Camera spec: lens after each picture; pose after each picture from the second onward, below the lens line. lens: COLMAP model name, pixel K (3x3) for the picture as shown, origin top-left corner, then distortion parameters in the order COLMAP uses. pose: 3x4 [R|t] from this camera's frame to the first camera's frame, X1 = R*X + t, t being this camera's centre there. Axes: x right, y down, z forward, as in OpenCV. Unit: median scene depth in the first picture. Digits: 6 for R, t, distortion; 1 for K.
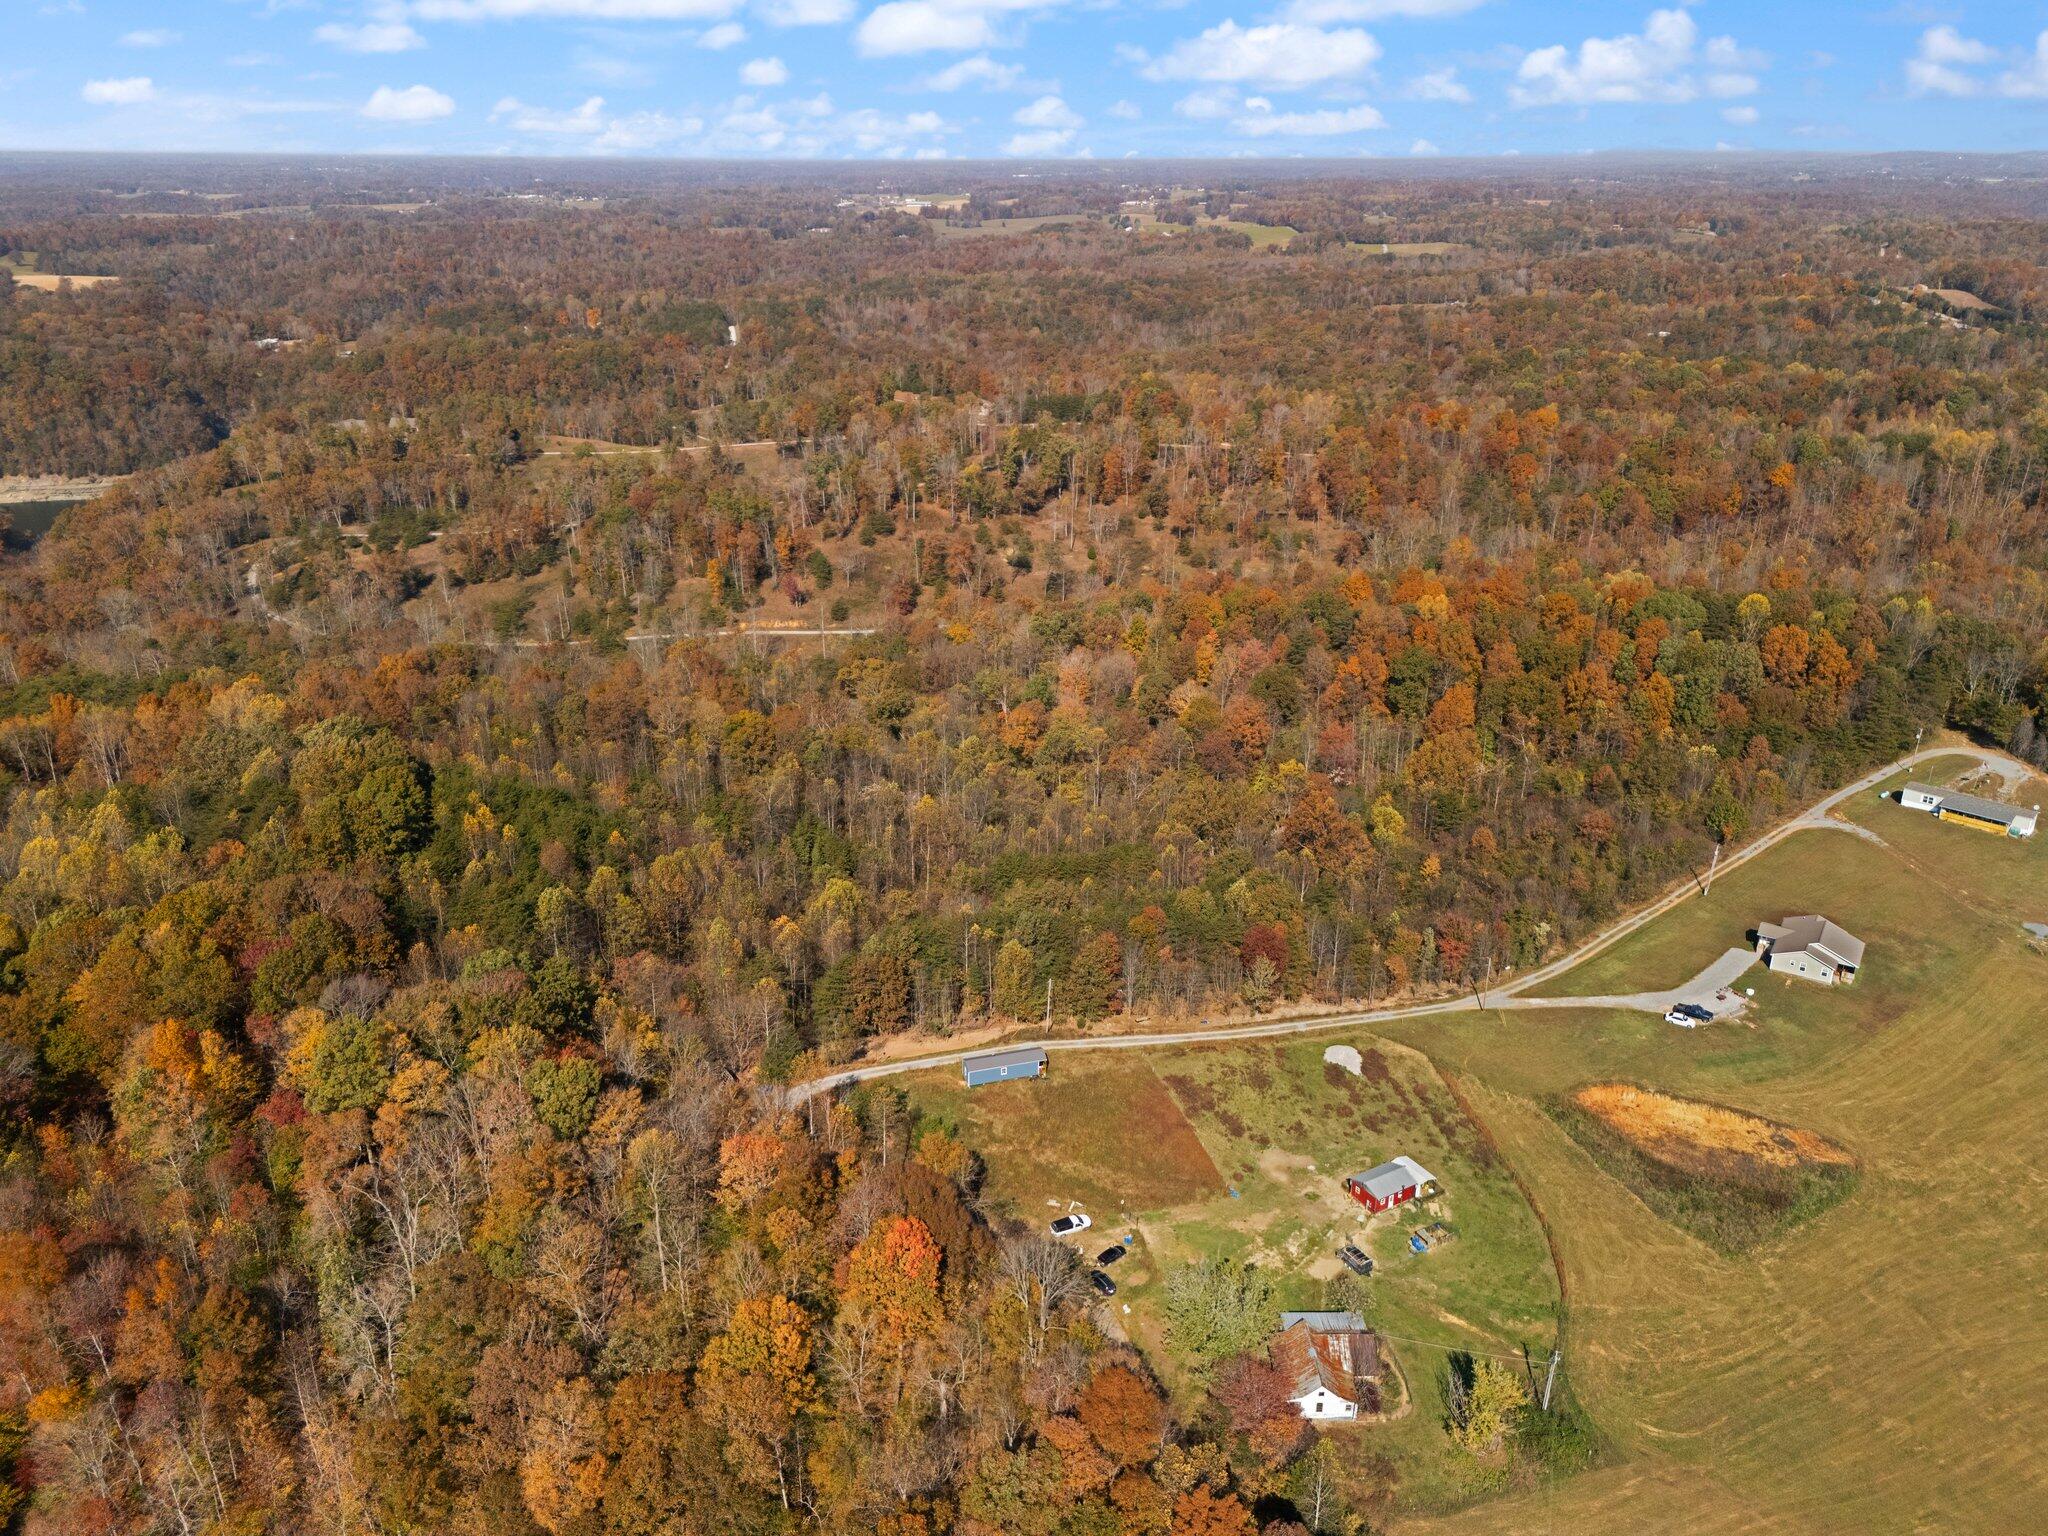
lens RADIAL K [[1554.1, 0, 1024.0], [0, 1554.1, 768.0], [0, 0, 1]] dist [0.077797, -0.063657]
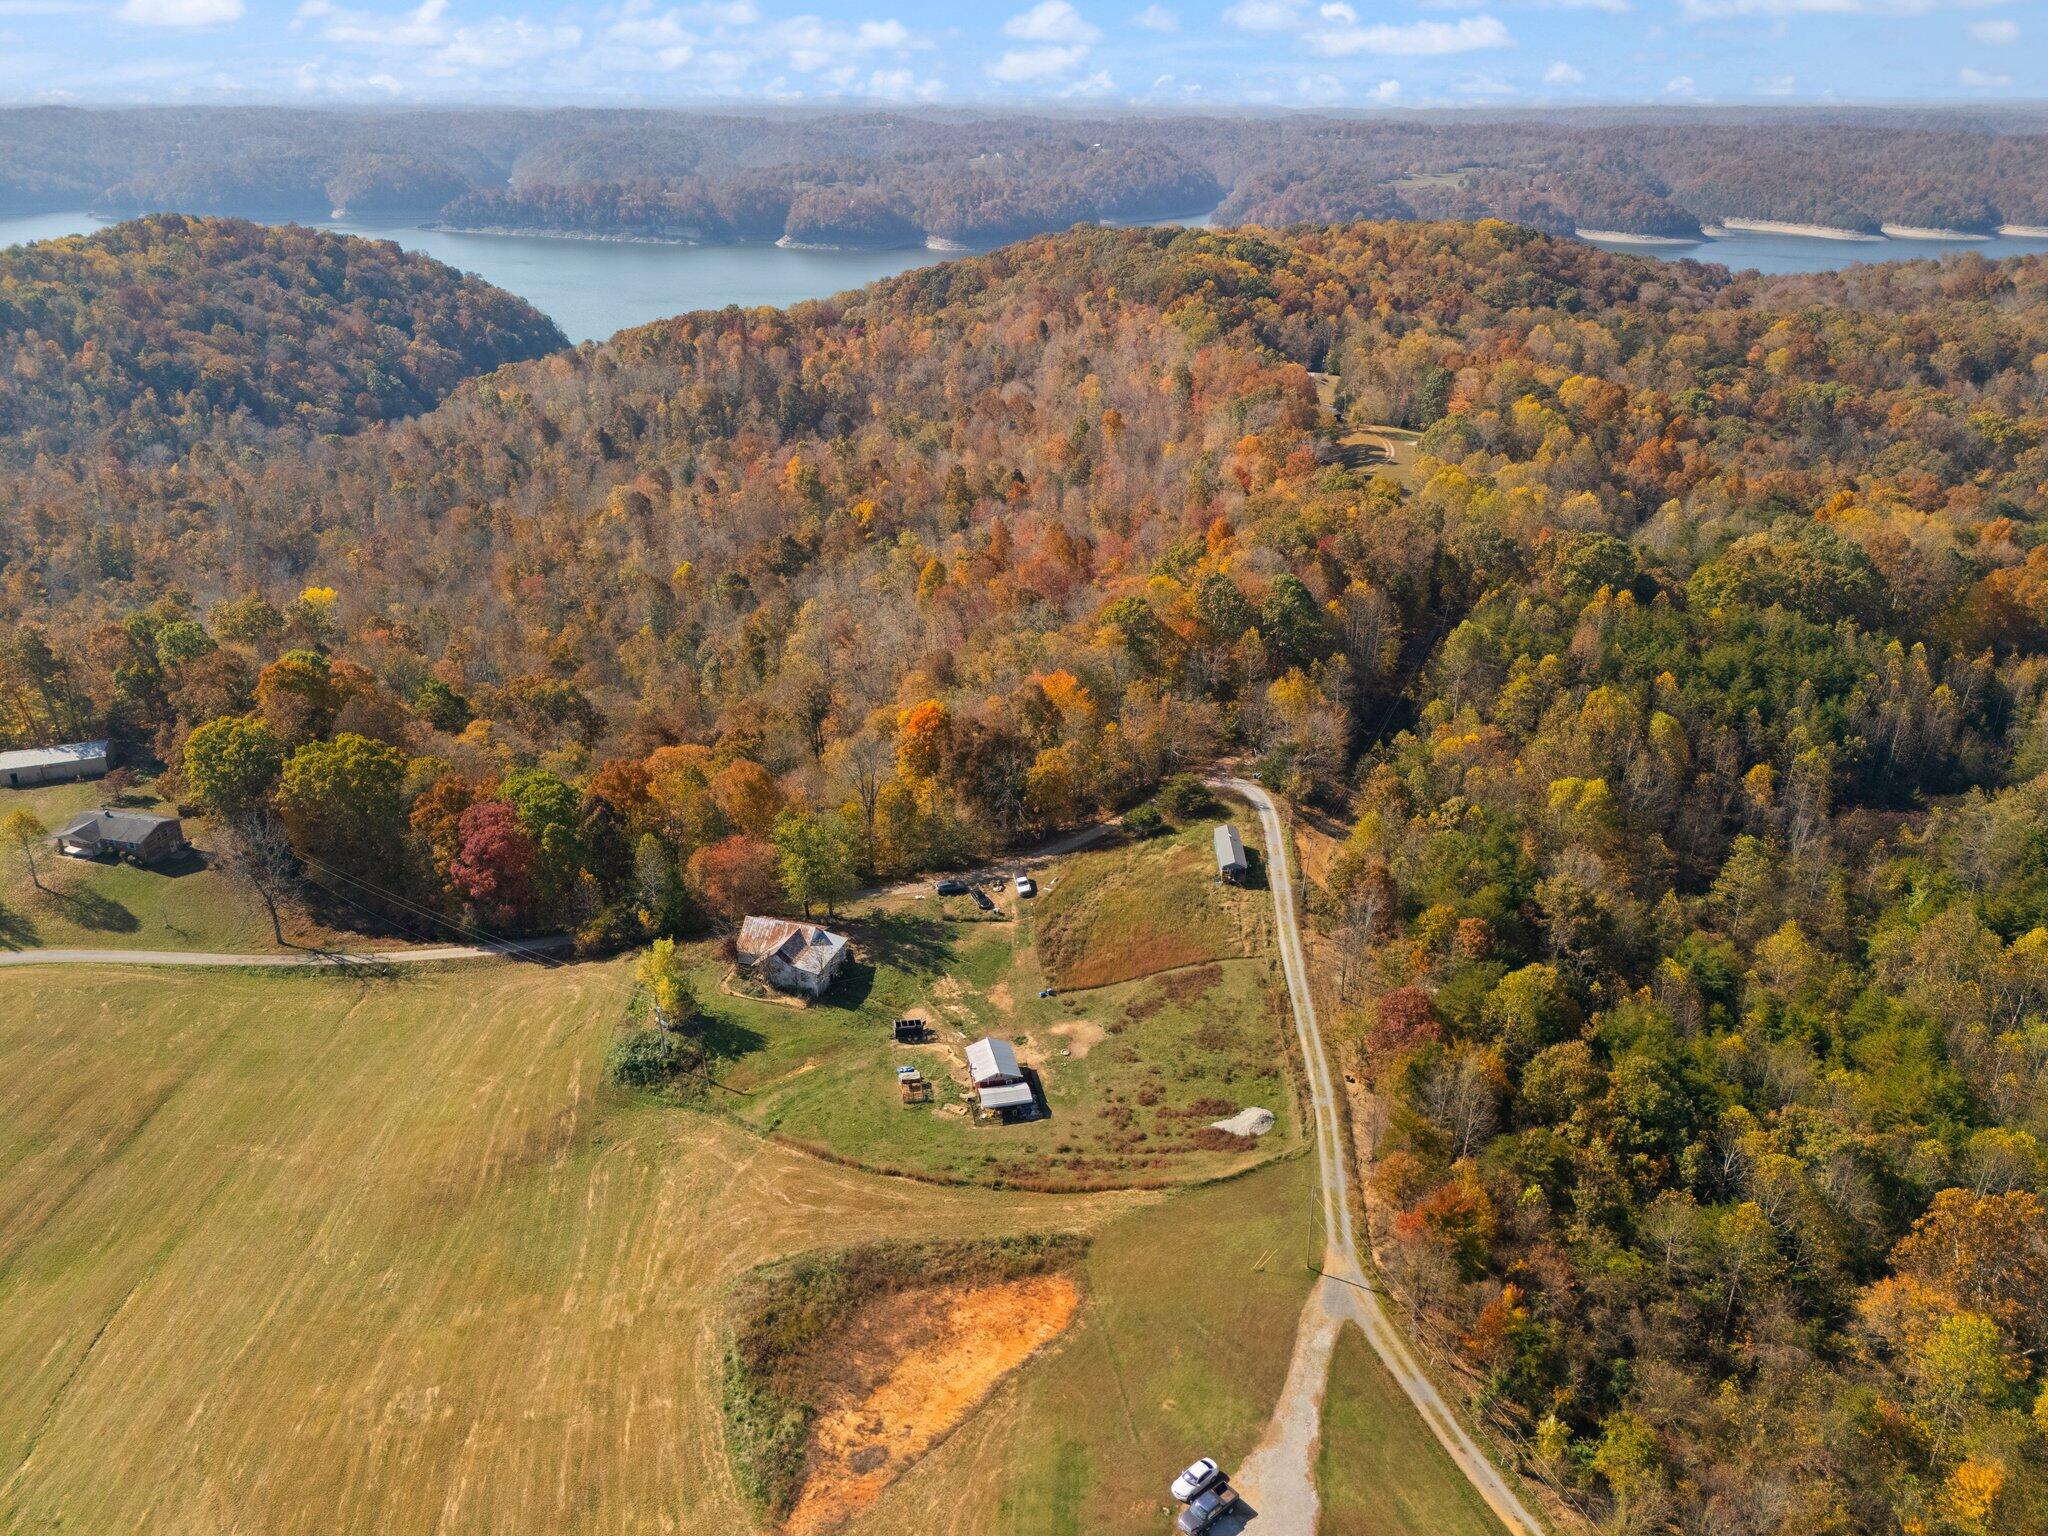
lens RADIAL K [[1554.1, 0, 1024.0], [0, 1554.1, 768.0], [0, 0, 1]] dist [0.077797, -0.063657]
pose [[-0.331336, 0.366416, -0.869457, 0.856727], [-0.357156, 0.804228, 0.475033, -0.270449], [0.873302, 0.467928, -0.135602, 0.978452]]
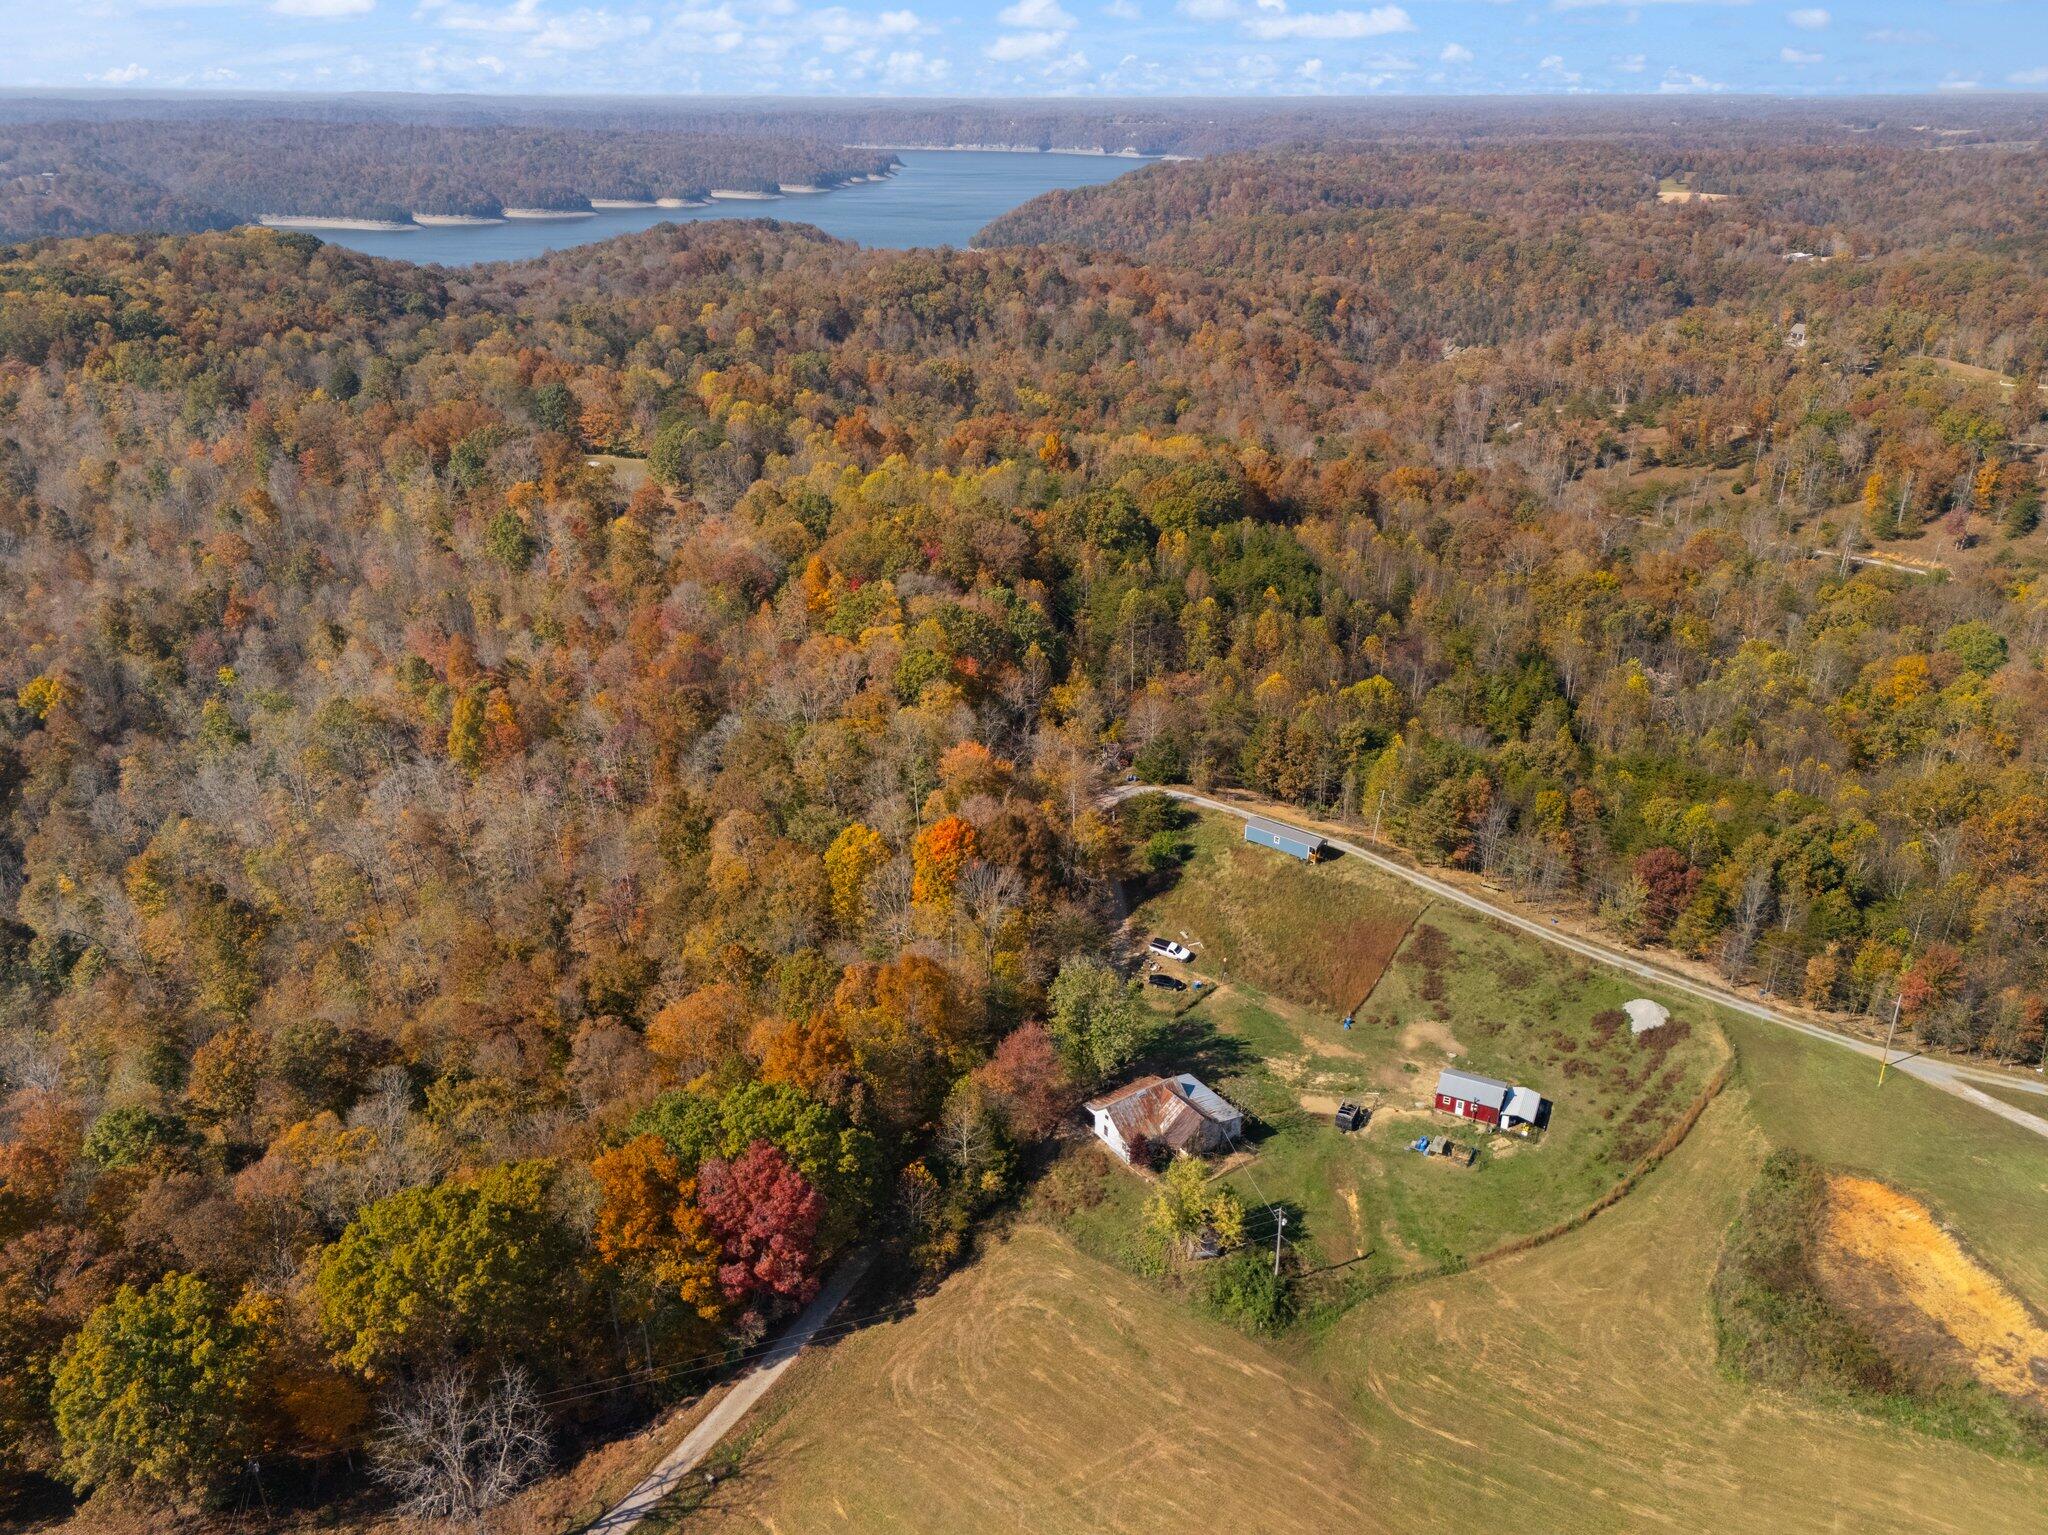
lens RADIAL K [[1535.7, 0, 1024.0], [0, 1535.7, 767.5], [0, 0, 1]] dist [0.081172, -0.073474]
pose [[0.545867, 0.329856, -0.770210, 0.644989], [-0.305316, 0.934351, 0.183767, 0.014384], [0.780264, 0.134845, 0.610742, 0.240316]]
